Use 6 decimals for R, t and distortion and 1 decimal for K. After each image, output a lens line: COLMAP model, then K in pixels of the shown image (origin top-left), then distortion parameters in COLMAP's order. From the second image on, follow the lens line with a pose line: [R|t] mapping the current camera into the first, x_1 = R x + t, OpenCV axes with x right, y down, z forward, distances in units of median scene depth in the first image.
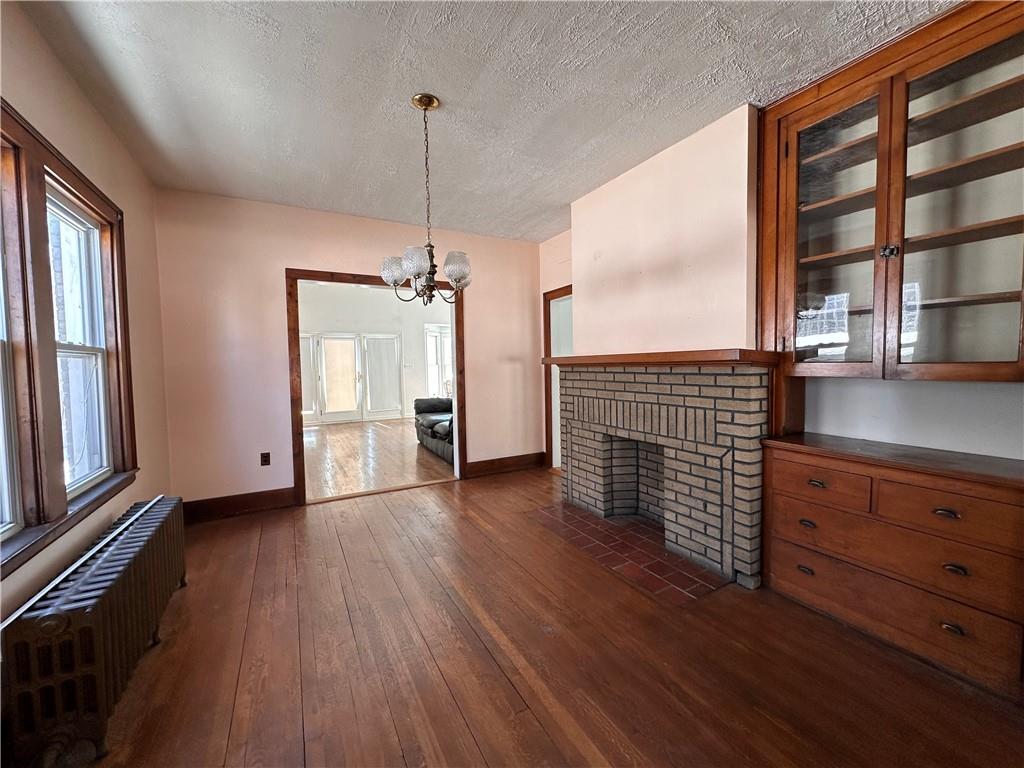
lens RADIAL K [[407.0, 0, 512.0], [0, 407.0, 384.0], [0, 0, 1]] dist [-0.002044, 0.000006]
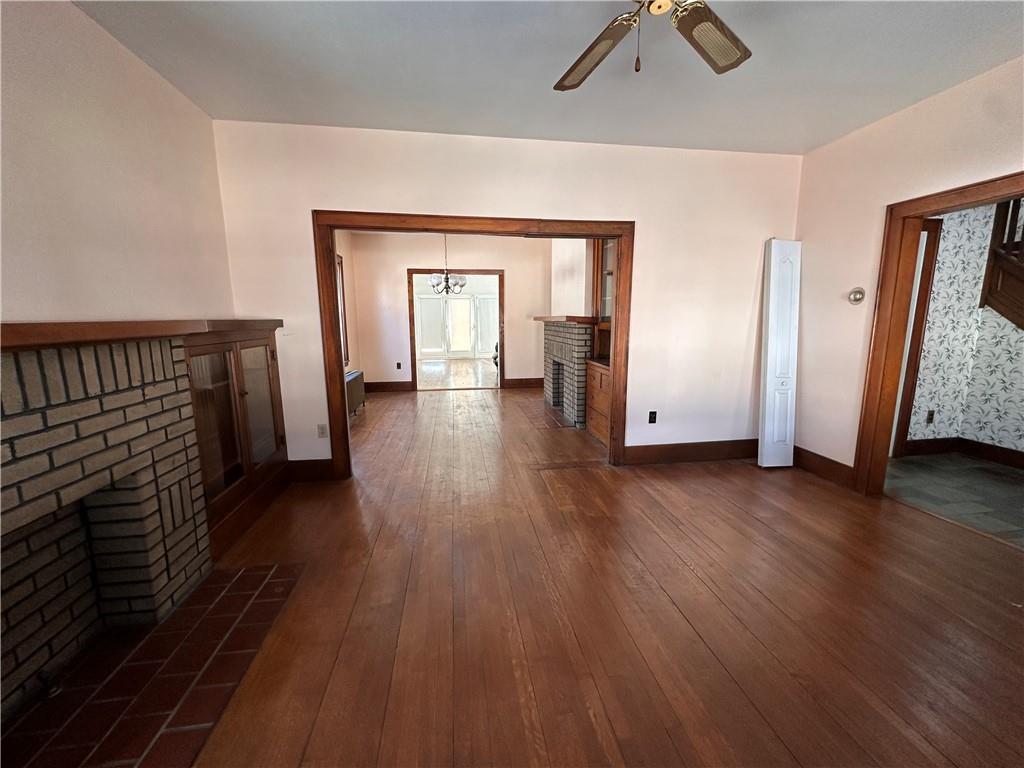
lens RADIAL K [[407.0, 0, 512.0], [0, 407.0, 384.0], [0, 0, 1]] dist [-0.002044, 0.000006]
pose [[0.936218, 0.068472, -0.344684, 0.871278], [-0.027800, 0.992191, 0.121592, 0.016552], [0.350318, -0.104254, 0.930811, -0.970381]]
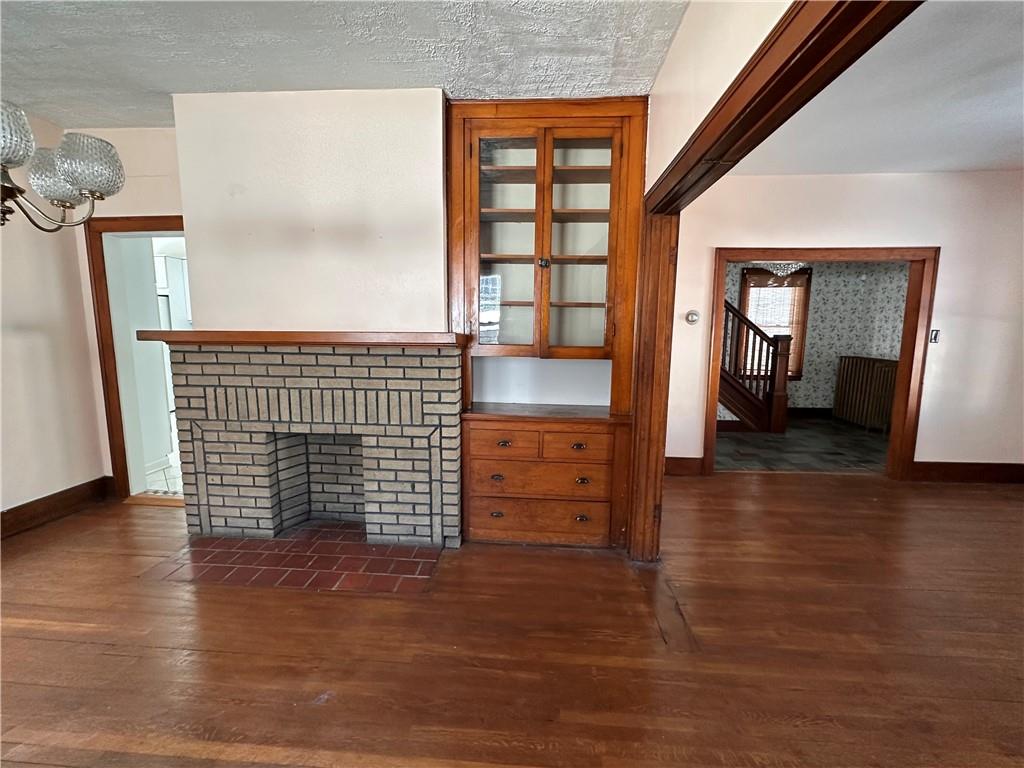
lens RADIAL K [[449.5, 0, 512.0], [0, 449.5, 384.0], [0, 0, 1]] dist [-0.001614, -0.000123]
pose [[0.542476, -0.087526, 0.835499, -0.286837], [0.021574, 0.995681, 0.090299, -0.046083], [-0.839794, -0.030960, 0.542022, 0.193816]]
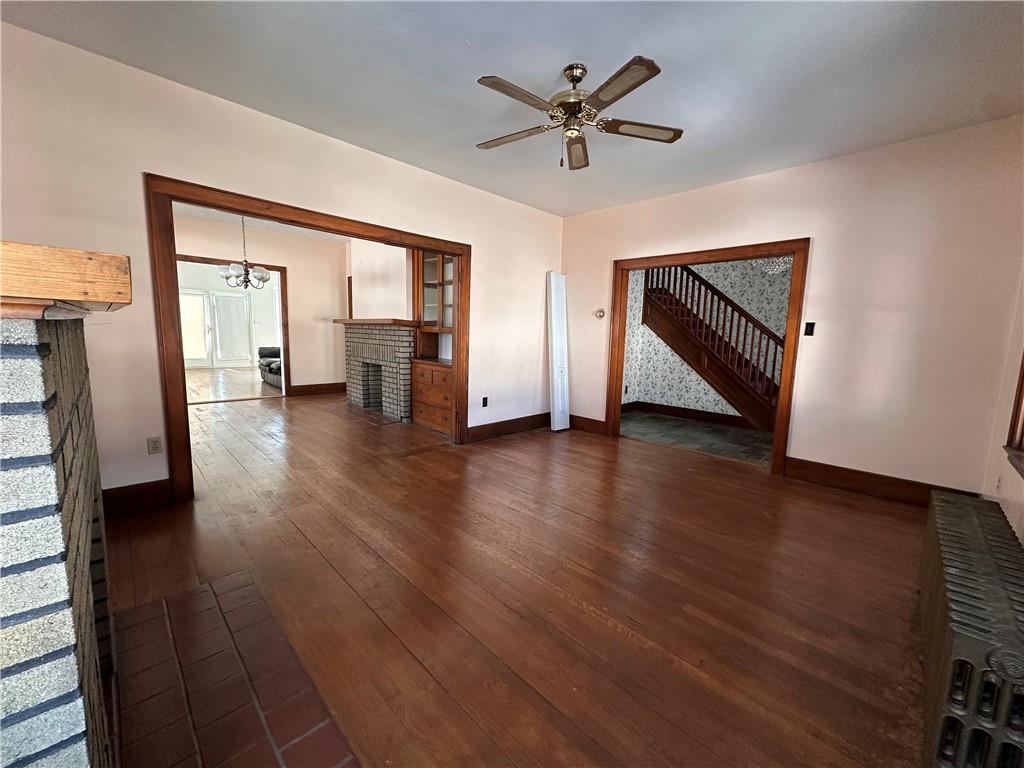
lens RADIAL K [[407.0, 0, 512.0], [0, 407.0, 384.0], [0, 0, 1]] dist [-0.002044, 0.000006]
pose [[0.961301, 0.010029, 0.275317, 0.469669], [-0.032668, 0.996436, 0.077768, 0.070157], [-0.273555, -0.083753, 0.958203, -1.221377]]
